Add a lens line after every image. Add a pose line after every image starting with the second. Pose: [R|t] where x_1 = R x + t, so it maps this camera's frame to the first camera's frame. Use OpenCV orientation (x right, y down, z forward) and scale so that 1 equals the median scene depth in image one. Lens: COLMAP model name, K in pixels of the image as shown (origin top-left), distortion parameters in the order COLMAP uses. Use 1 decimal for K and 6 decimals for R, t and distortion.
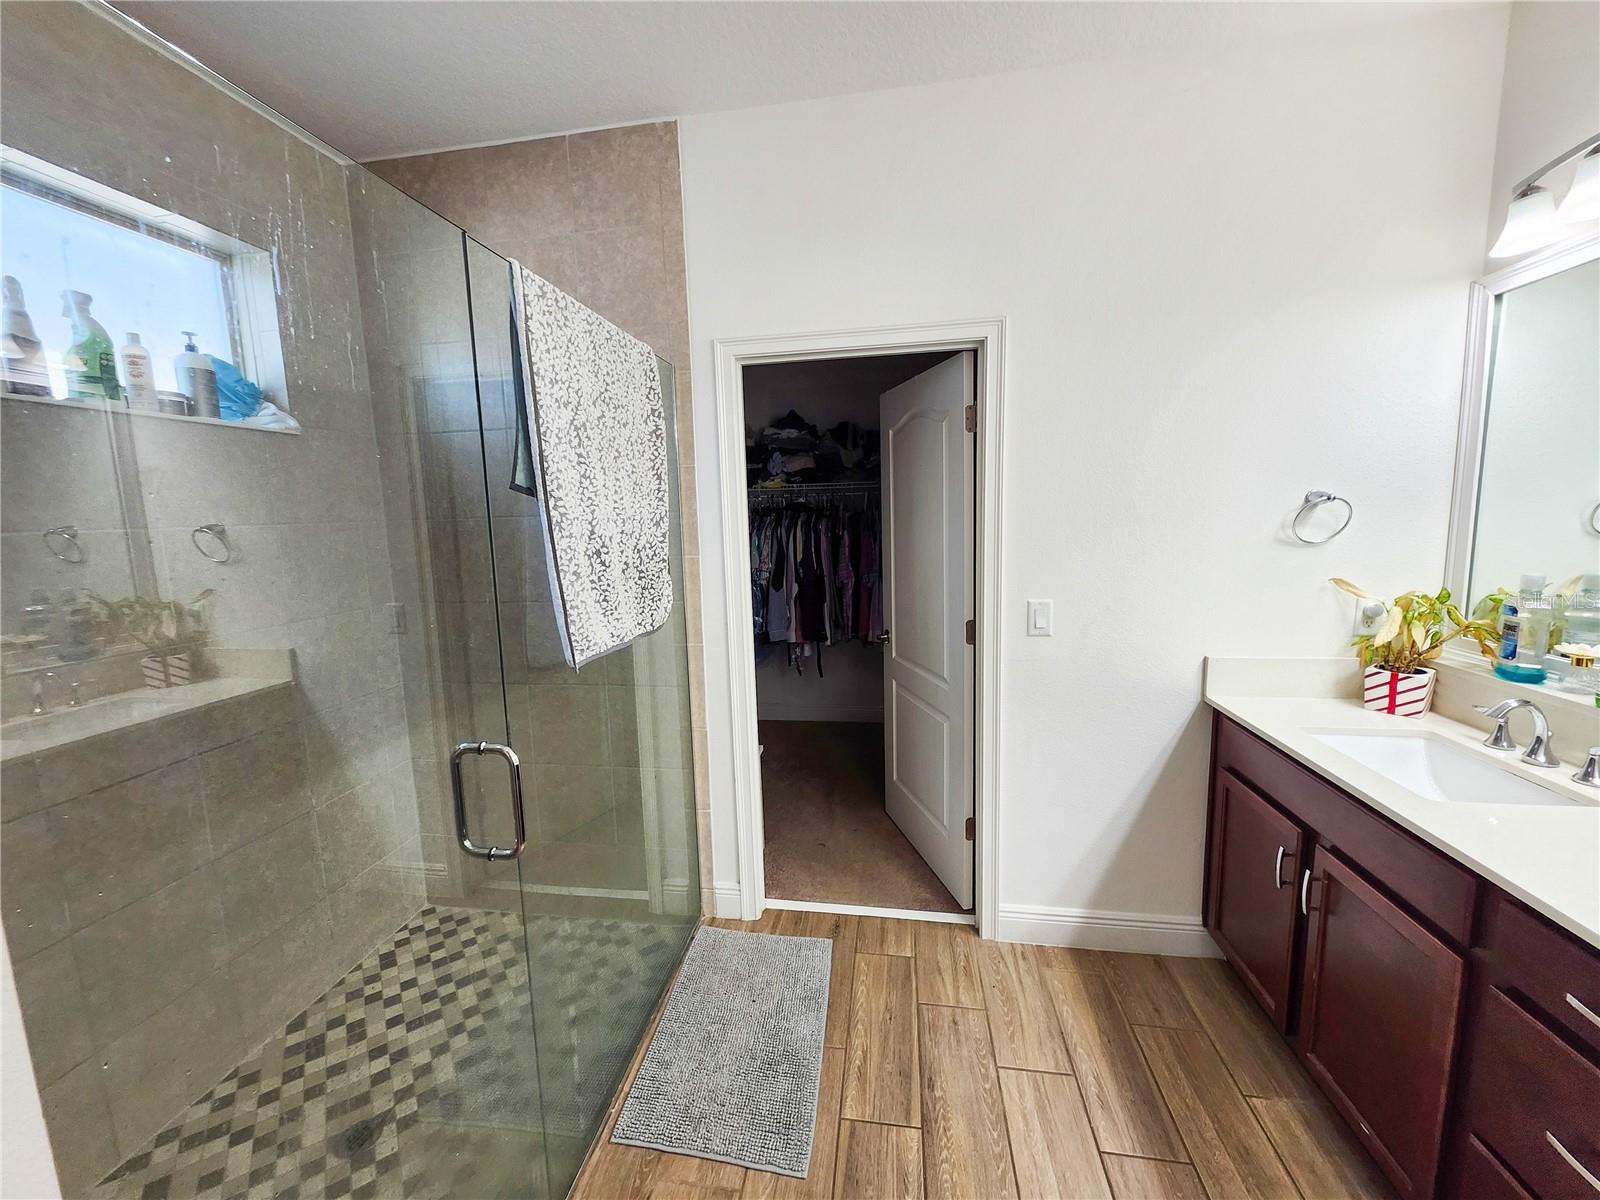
lens RADIAL K [[630.8, 0, 793.9], [0, 630.8, 591.0], [0, 0, 1]] dist [0.004067, -0.002809]
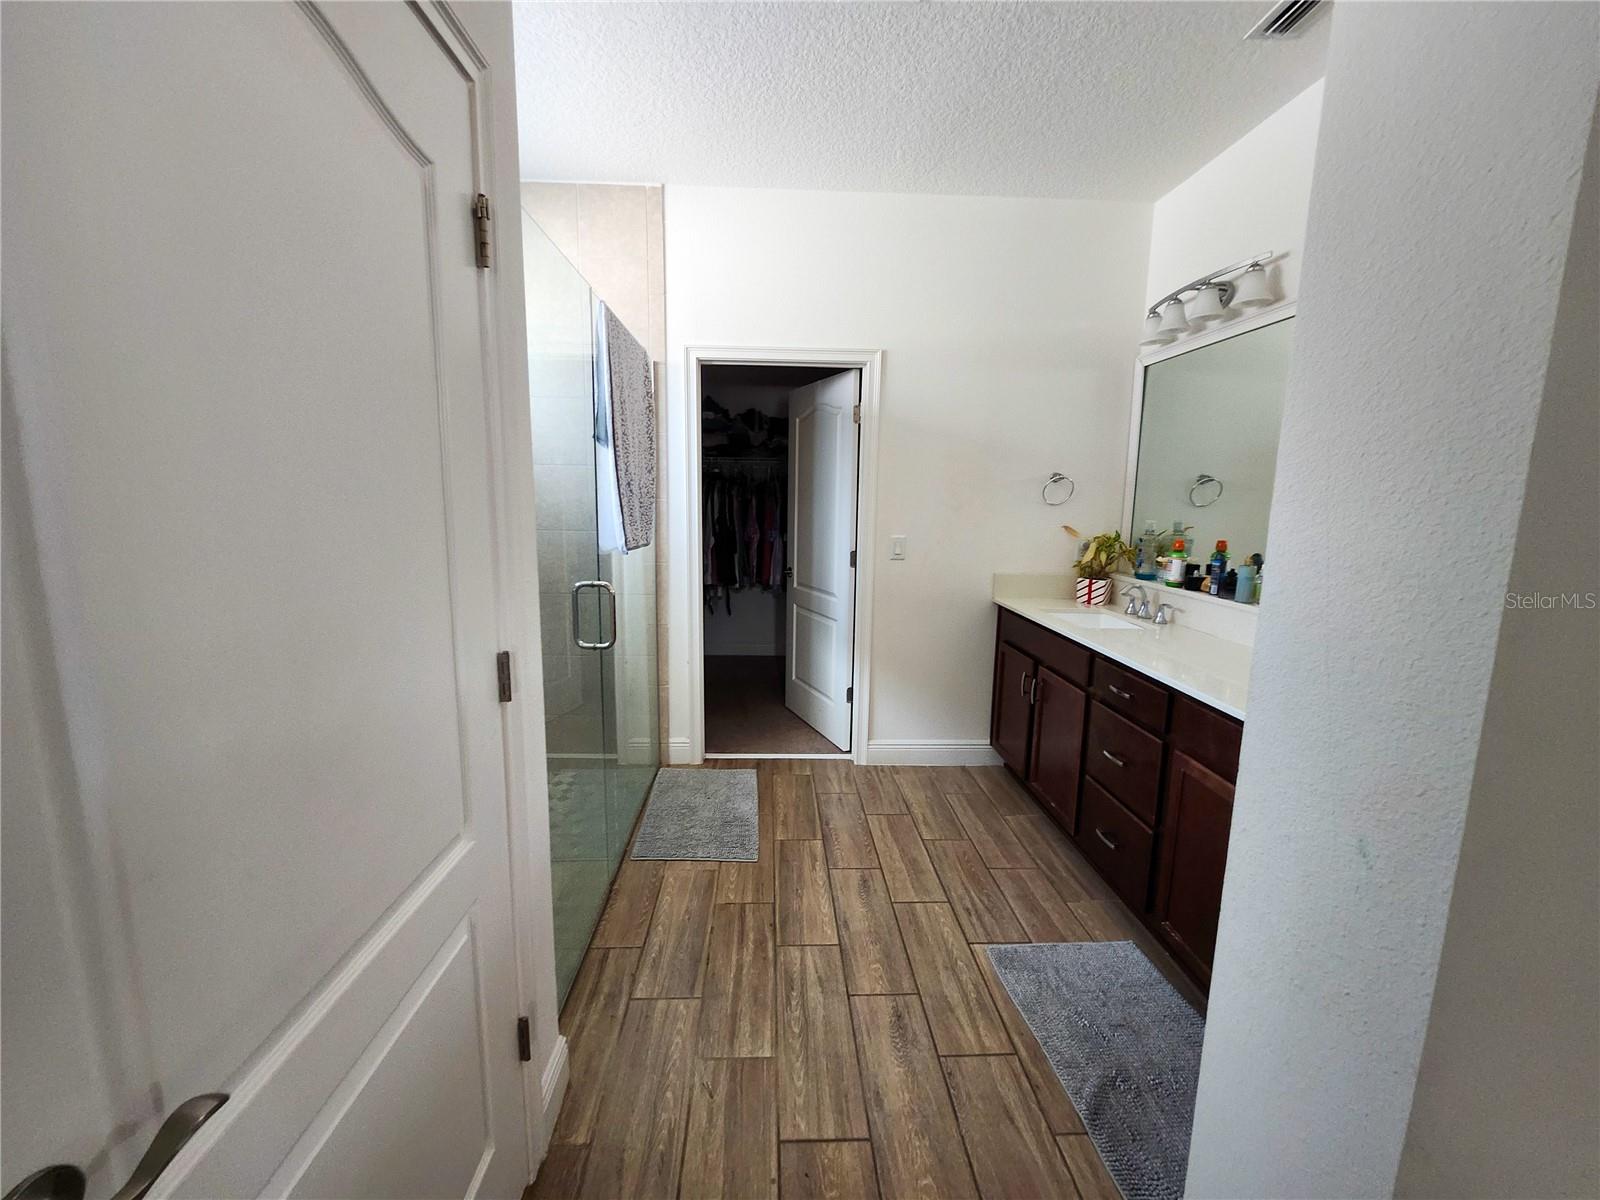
lens RADIAL K [[630.8, 0, 793.9], [0, 630.8, 591.0], [0, 0, 1]] dist [0.004067, -0.002809]
pose [[0.978957, 0.014707, 0.203534, -0.179366], [-0.018794, 0.999658, 0.018161, 0.134265], [-0.203197, -0.021604, 0.978900, -0.486905]]
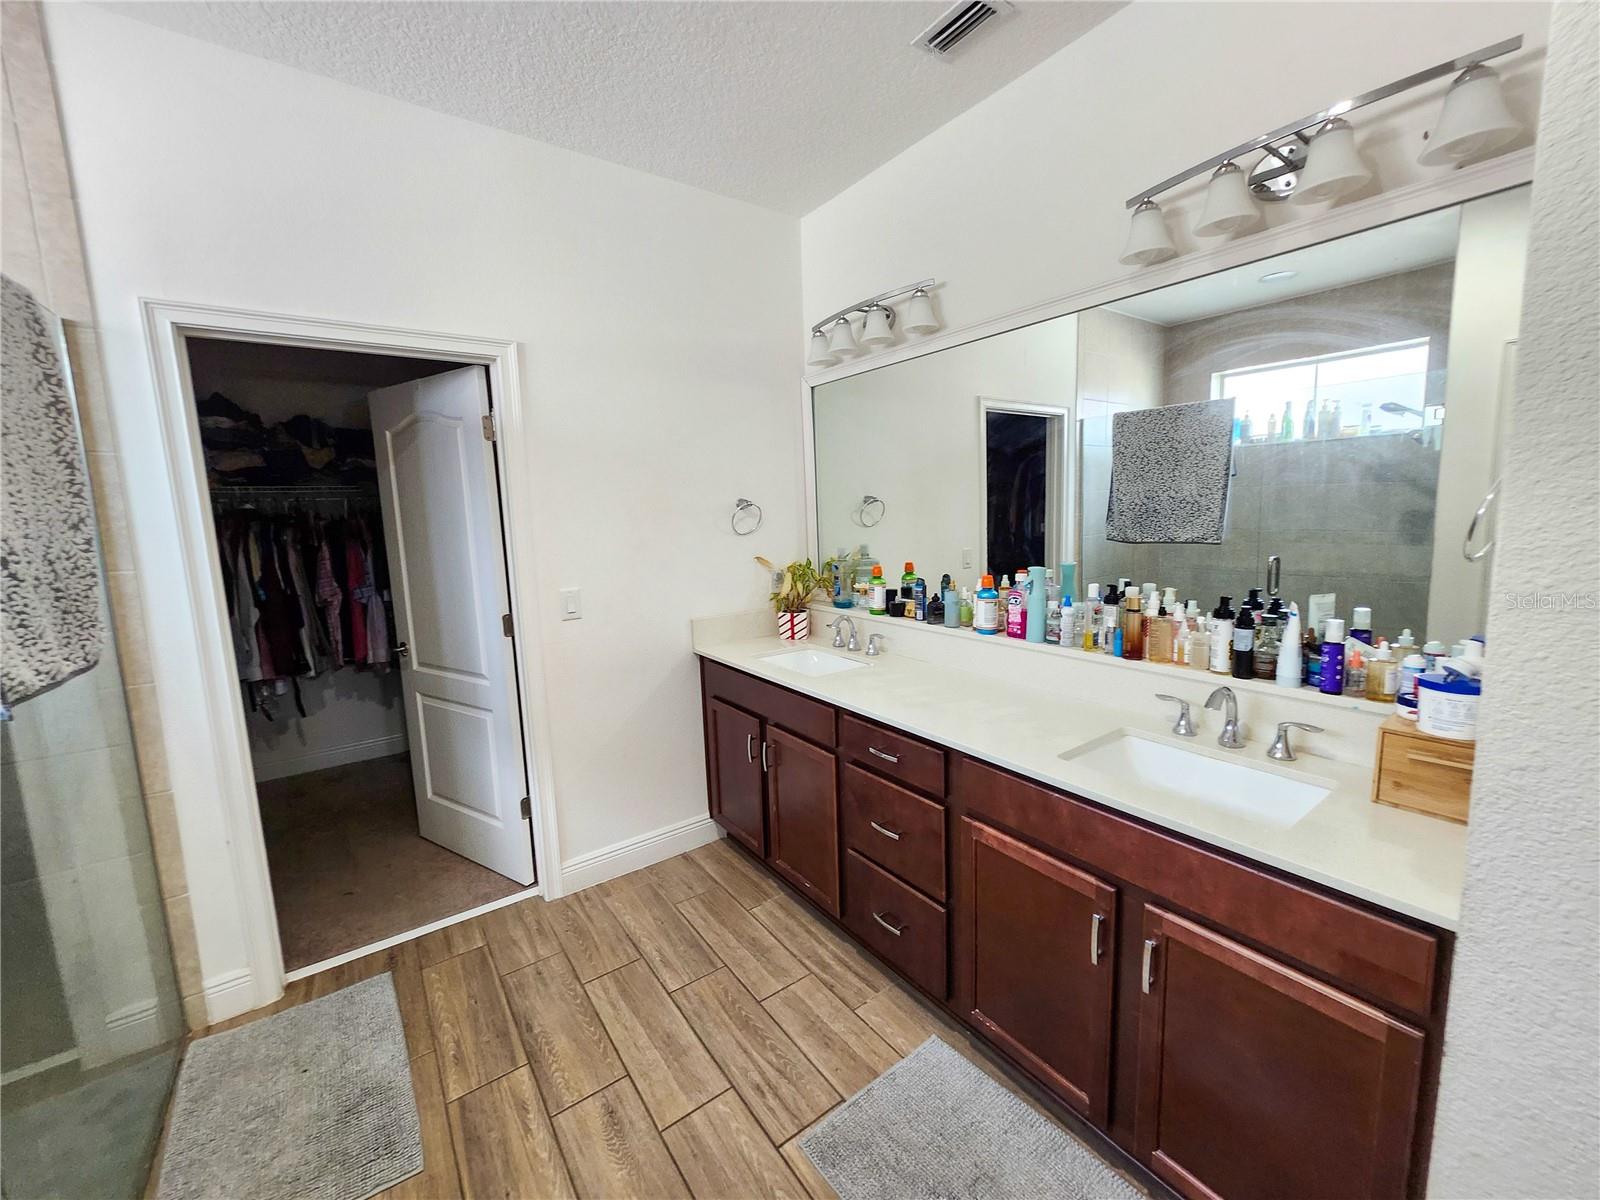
lens RADIAL K [[631.6, 0, 800.0], [0, 631.6, 590.7], [0, 0, 1]] dist [-0.001479, -0.000317]
pose [[0.705626, -0.084370, 0.703544, -0.139090], [0.100670, 0.994751, 0.018324, 0.042392], [-0.701397, 0.057896, 0.710415, -0.137945]]
